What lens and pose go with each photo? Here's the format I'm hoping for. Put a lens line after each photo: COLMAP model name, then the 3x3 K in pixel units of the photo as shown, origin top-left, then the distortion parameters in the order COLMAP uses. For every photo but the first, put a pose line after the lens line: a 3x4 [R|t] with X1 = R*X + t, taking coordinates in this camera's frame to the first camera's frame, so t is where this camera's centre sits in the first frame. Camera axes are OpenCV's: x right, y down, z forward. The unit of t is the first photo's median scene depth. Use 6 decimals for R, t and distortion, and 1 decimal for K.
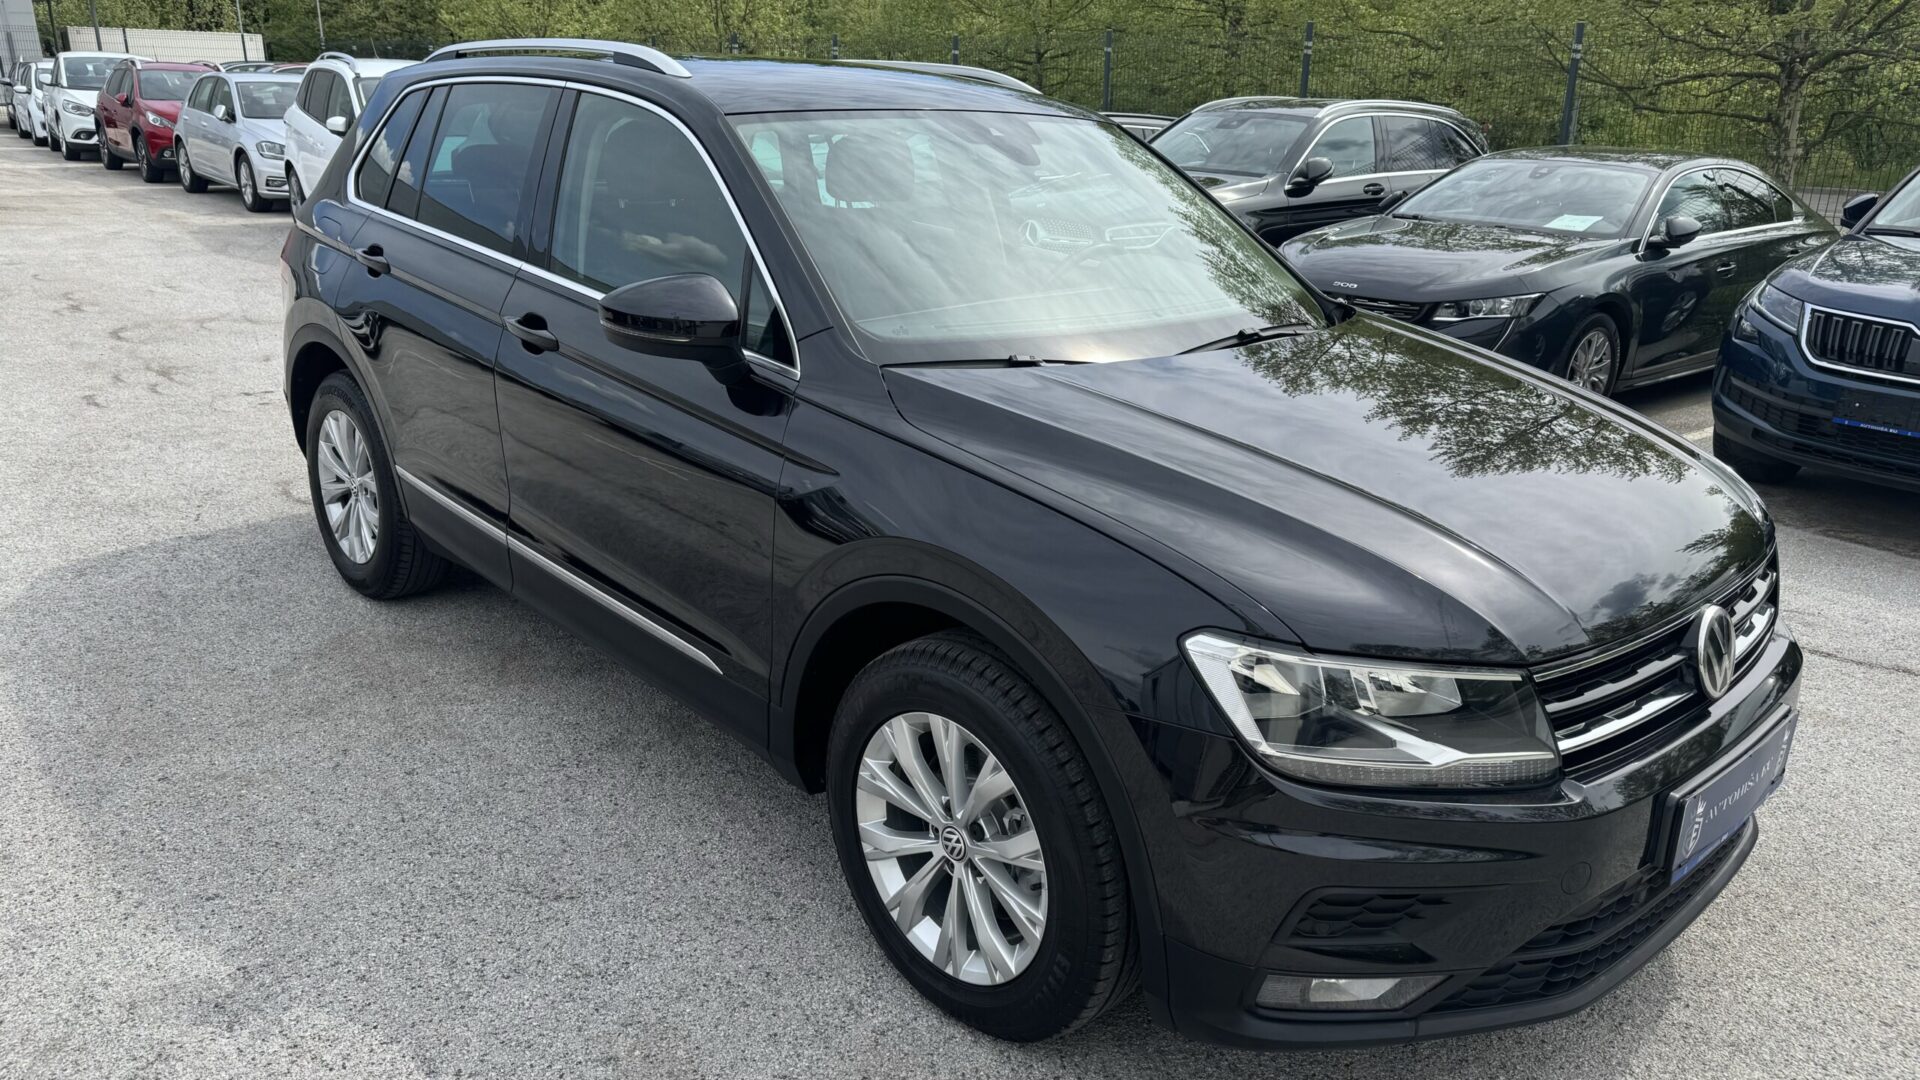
lens RADIAL K [[1343.1, 0, 960.0], [0, 1343.1, 540.0], [0, 0, 1]] dist [0.080889, -0.117520]
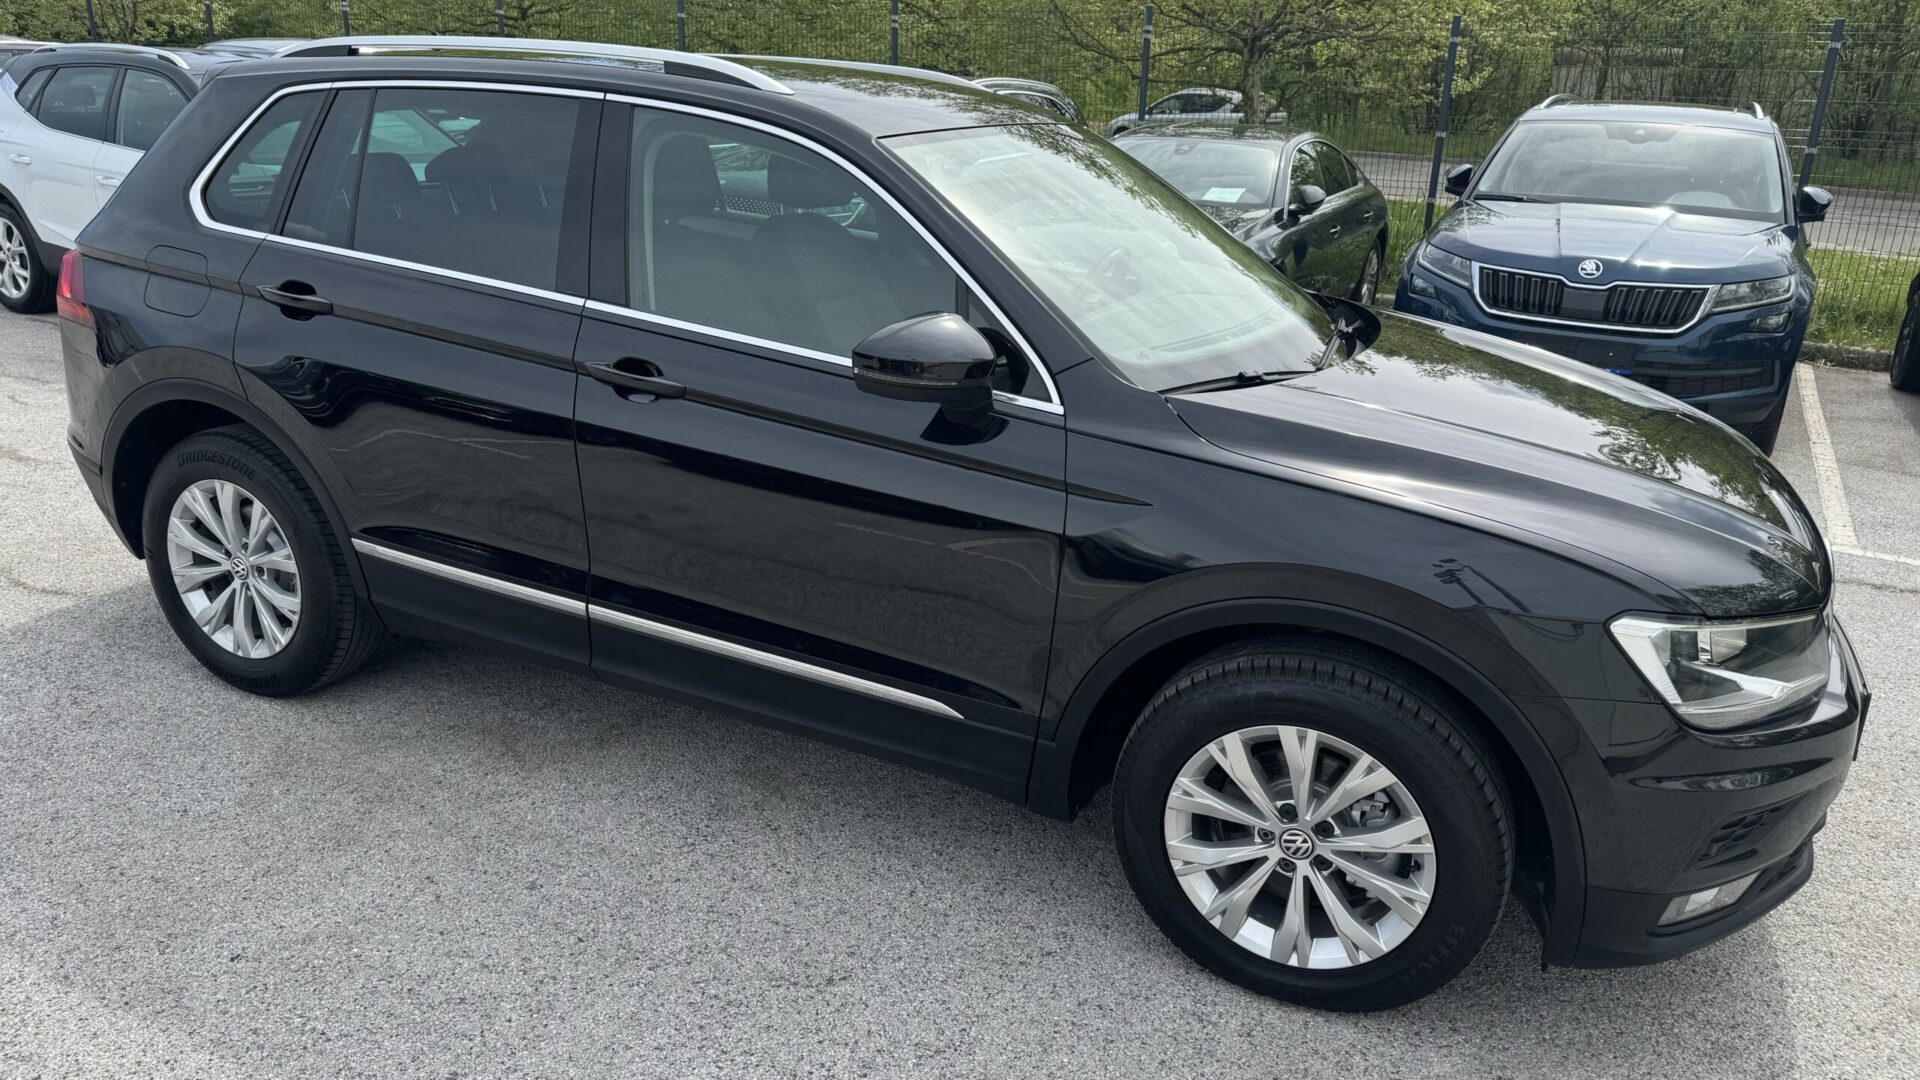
lens RADIAL K [[1343.1, 0, 960.0], [0, 1343.1, 540.0], [0, 0, 1]] dist [0.080889, -0.117520]
pose [[0.927405, -0.117263, 0.355203, -0.529045], [0.107342, 0.993083, 0.047583, -0.078371], [-0.358326, -0.006001, 0.933577, 0.099835]]
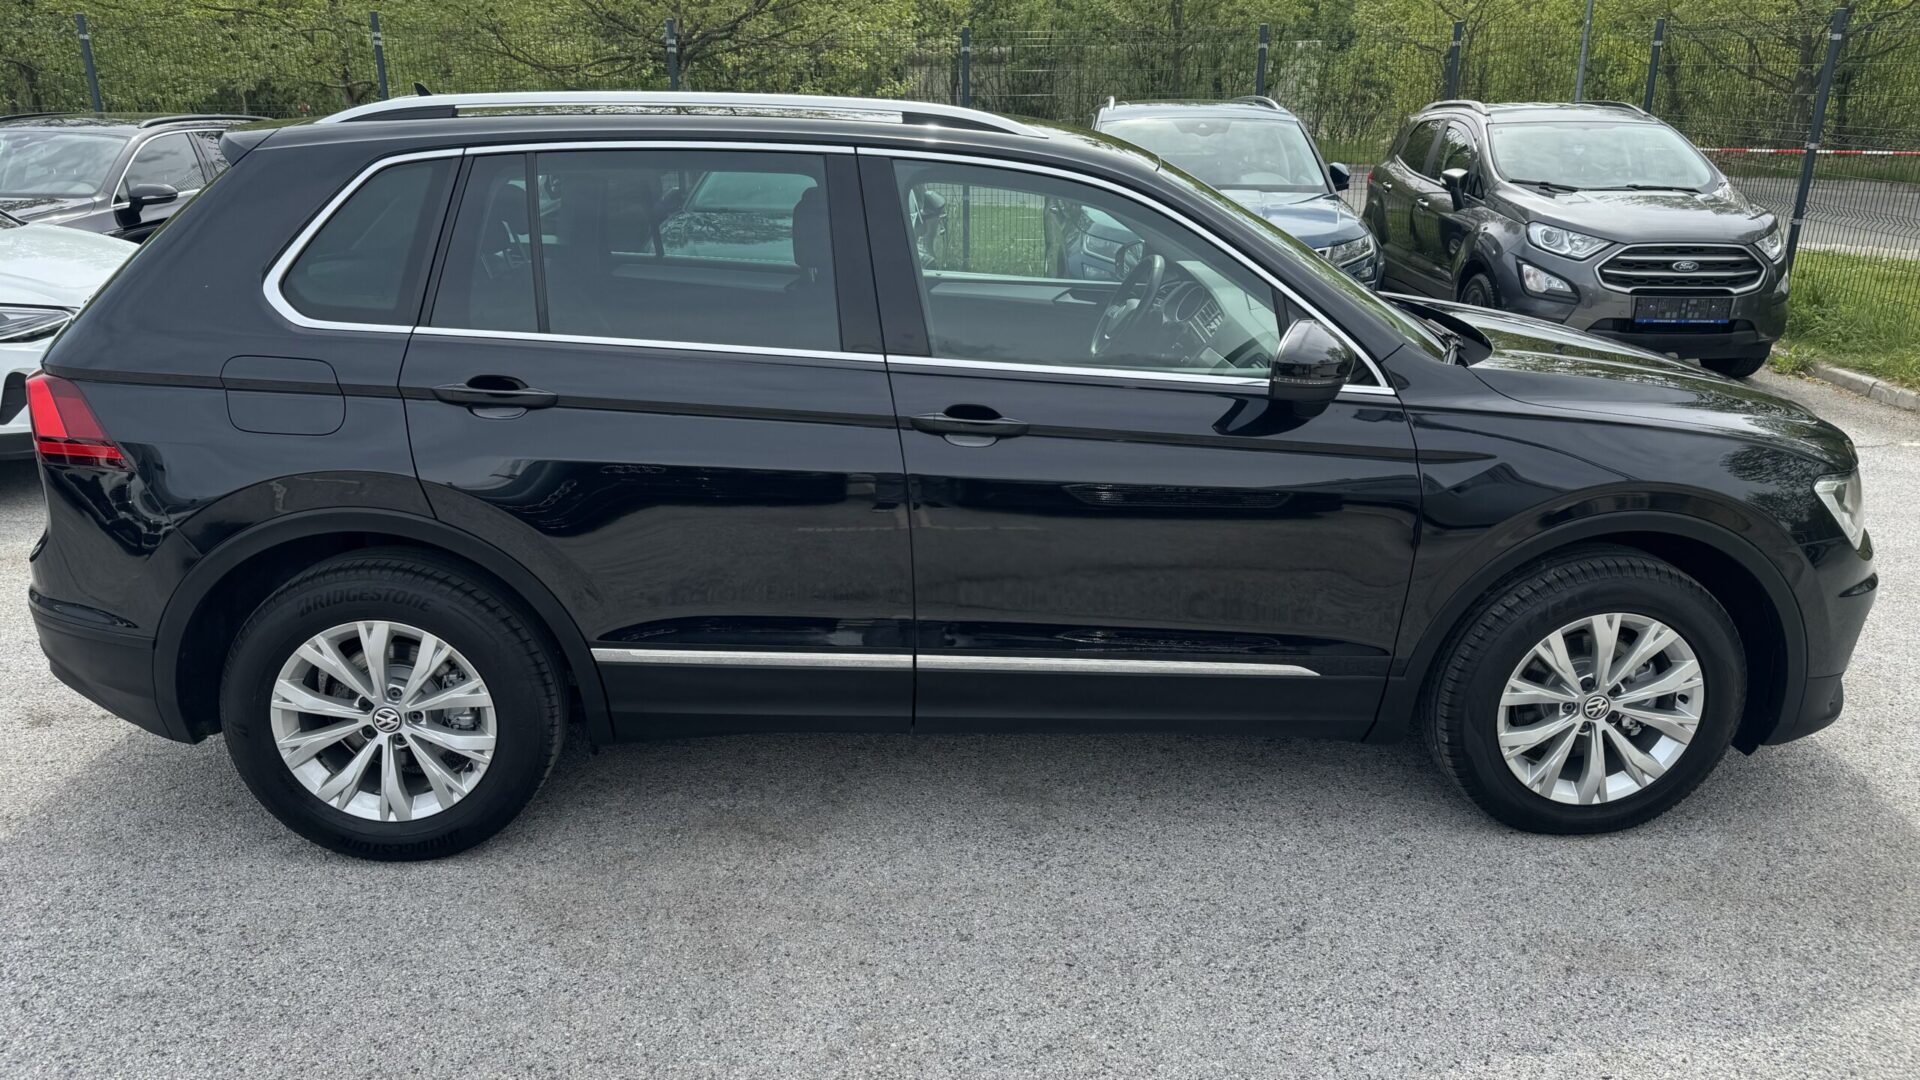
lens RADIAL K [[1329.5, 0, 960.0], [0, 1329.5, 540.0], [0, 0, 1]] dist [0.093560, -0.084957]
pose [[0.650240, -0.266902, 0.711303, -1.167236], [0.252183, 0.959001, 0.129312, -0.232703], [-0.716653, 0.095295, 0.690888, 0.459335]]
